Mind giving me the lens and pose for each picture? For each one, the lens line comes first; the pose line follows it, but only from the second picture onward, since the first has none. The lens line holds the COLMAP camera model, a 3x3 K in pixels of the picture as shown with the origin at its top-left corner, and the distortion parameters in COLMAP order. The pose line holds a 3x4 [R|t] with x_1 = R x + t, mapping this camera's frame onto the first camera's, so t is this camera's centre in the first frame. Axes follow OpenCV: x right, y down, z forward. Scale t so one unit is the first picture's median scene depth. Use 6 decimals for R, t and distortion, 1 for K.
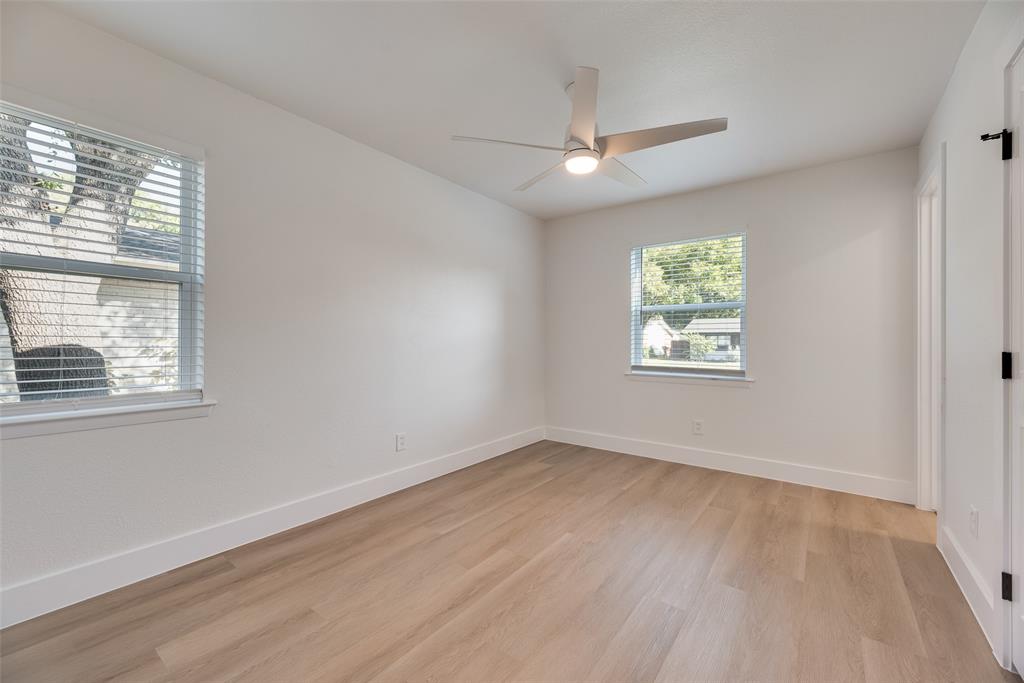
lens RADIAL K [[412.5, 0, 518.4], [0, 412.5, 341.1], [0, 0, 1]] dist [0.004110, -0.000436]
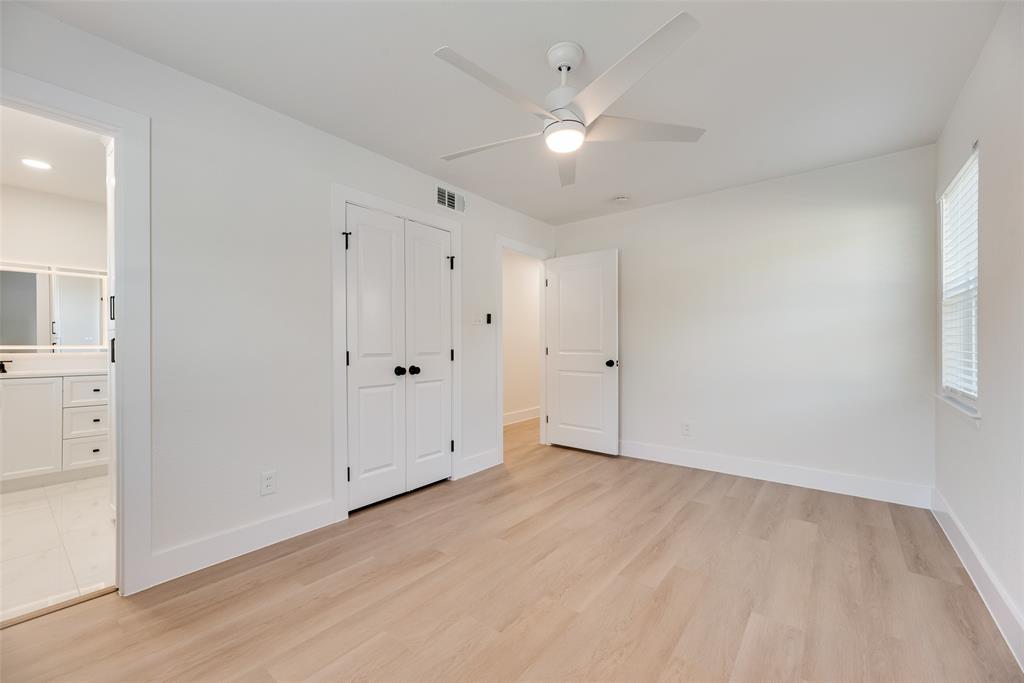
lens RADIAL K [[401.5, 0, 511.4], [0, 401.5, 343.3], [0, 0, 1]] dist [0.006748, 0.000636]
pose [[-0.999123, -0.002952, 0.041762, 0.239231], [-0.003183, 0.999980, -0.005456, -0.003374], [-0.041745, -0.005584, -0.999113, 1.934152]]
